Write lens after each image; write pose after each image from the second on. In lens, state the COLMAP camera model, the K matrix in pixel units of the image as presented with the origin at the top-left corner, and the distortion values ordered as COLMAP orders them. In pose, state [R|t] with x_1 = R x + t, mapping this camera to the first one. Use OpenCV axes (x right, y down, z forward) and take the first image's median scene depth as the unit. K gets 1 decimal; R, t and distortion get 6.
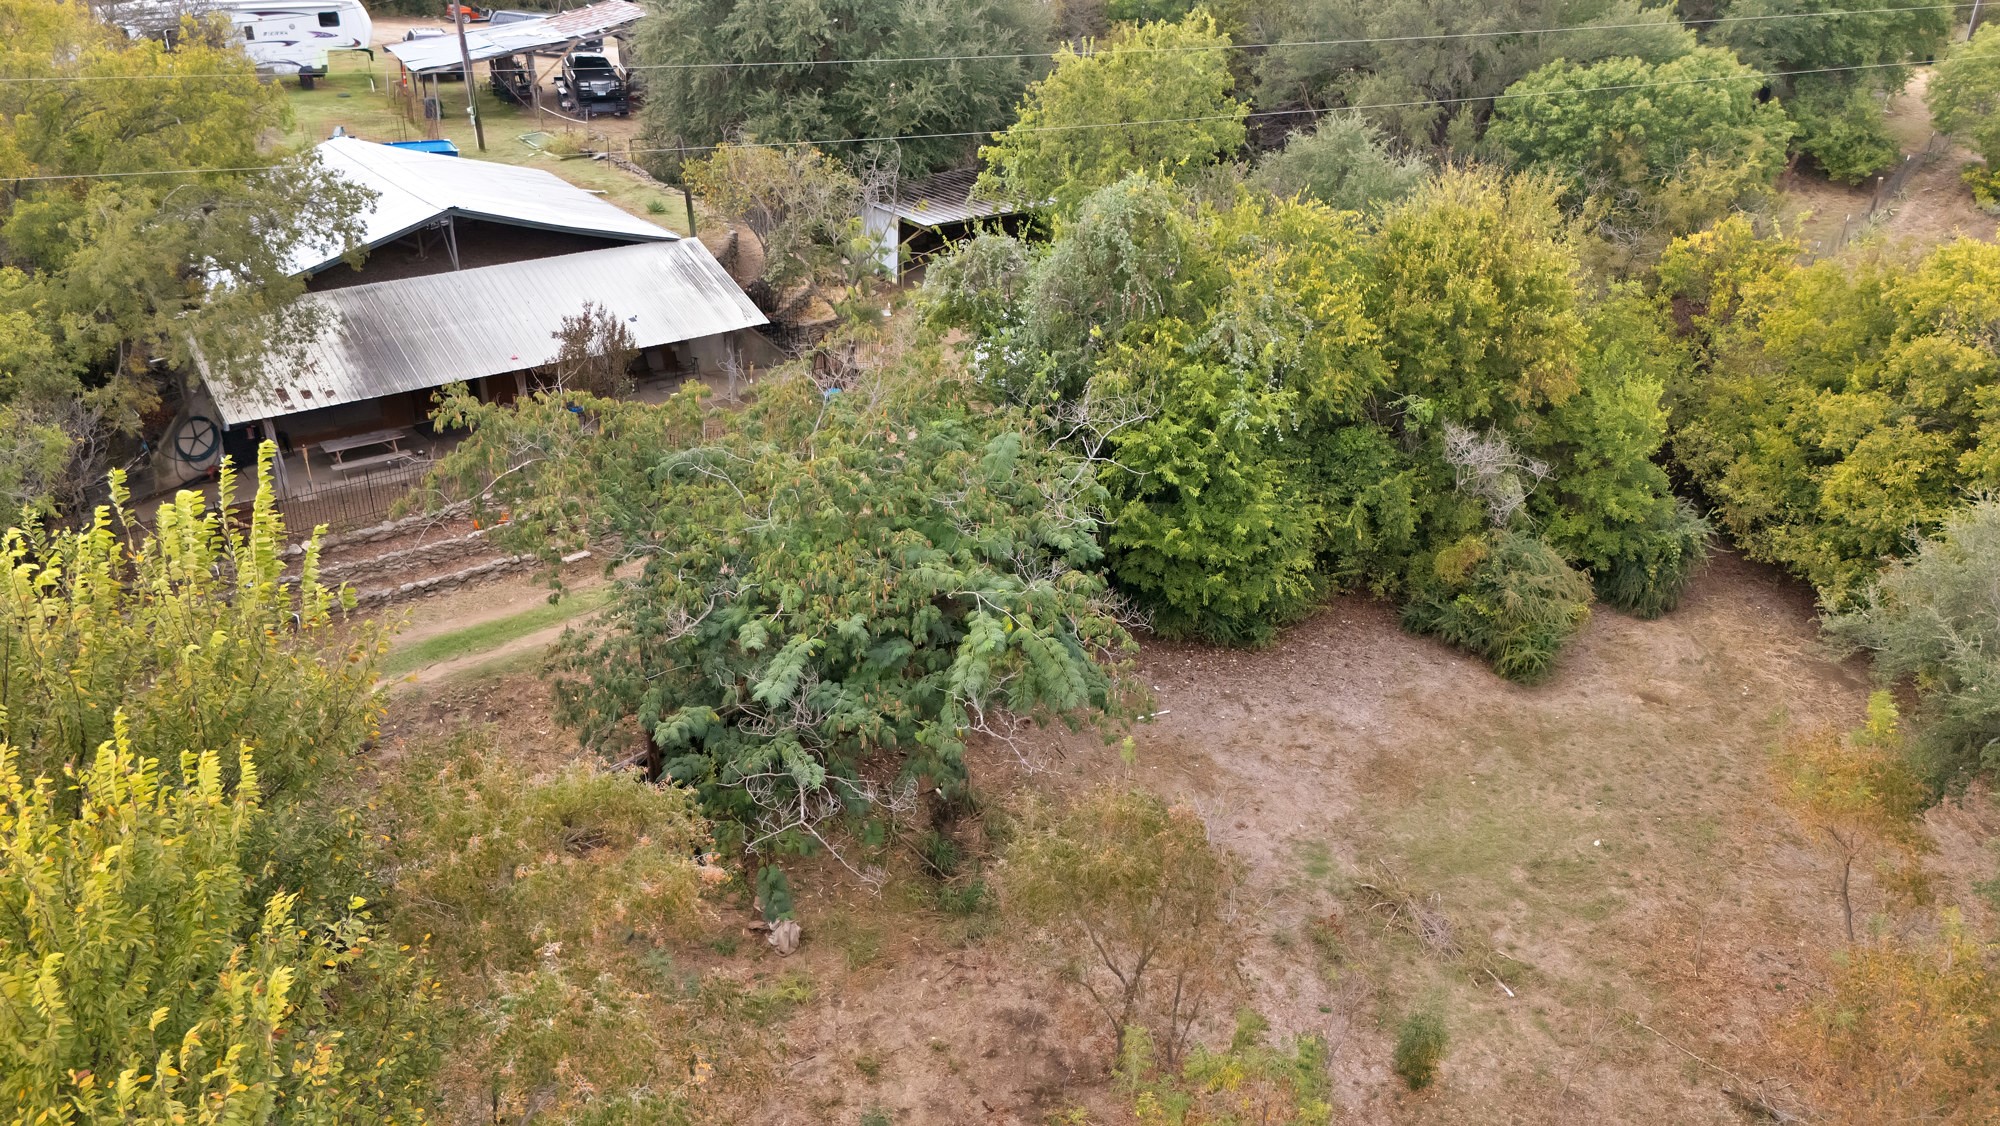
lens RADIAL K [[1505.3, 0, 1003.3], [0, 1505.3, 566.1], [0, 0, 1]] dist [0.071351, -0.059039]
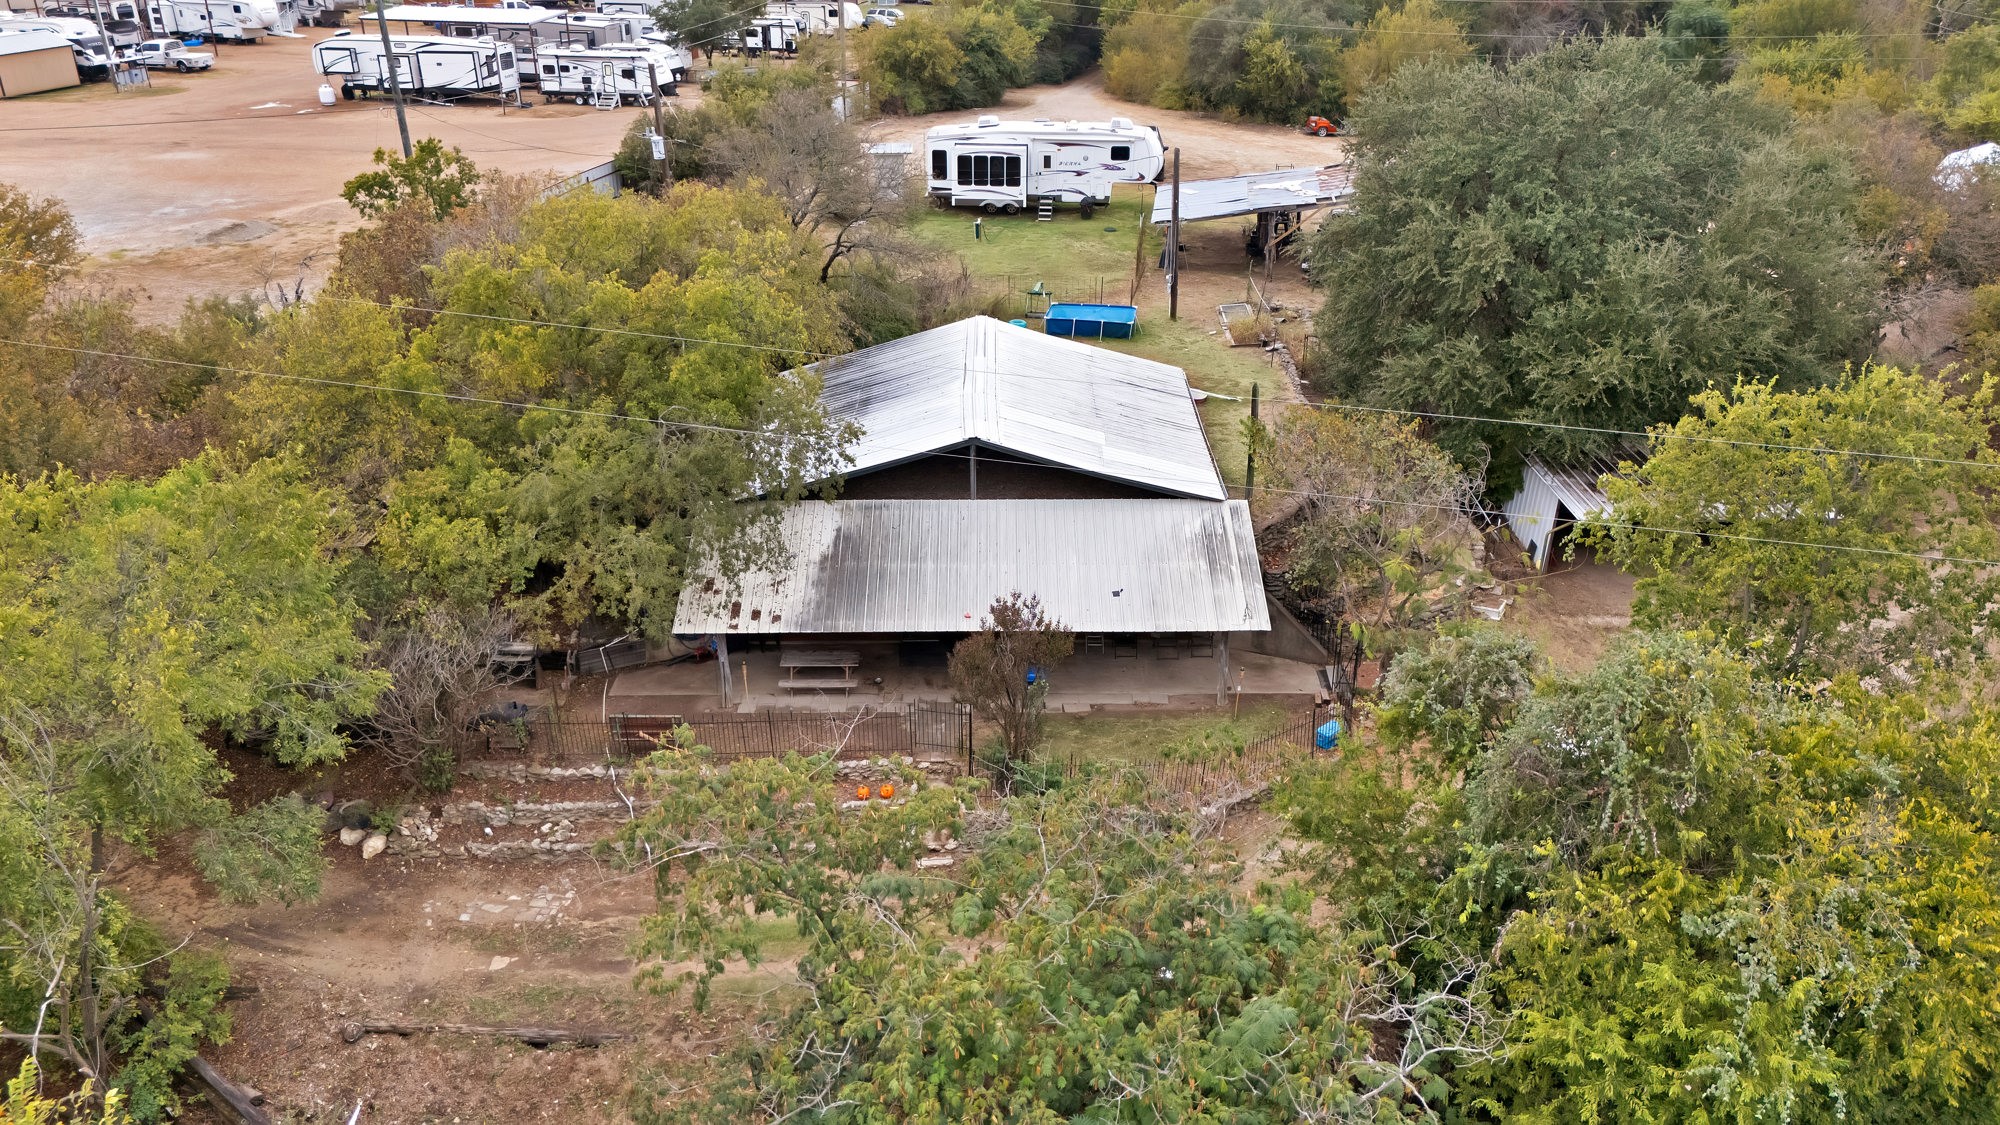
lens RADIAL K [[1505.3, 0, 998.5], [0, 1505.3, 559.4], [0, 0, 1]] dist [0.071351, -0.059039]
pose [[0.804180, 0.242320, -0.542748, 0.170536], [-0.255083, 0.965460, 0.053097, -0.212544], [0.536868, 0.095746, 0.838216, 0.230969]]
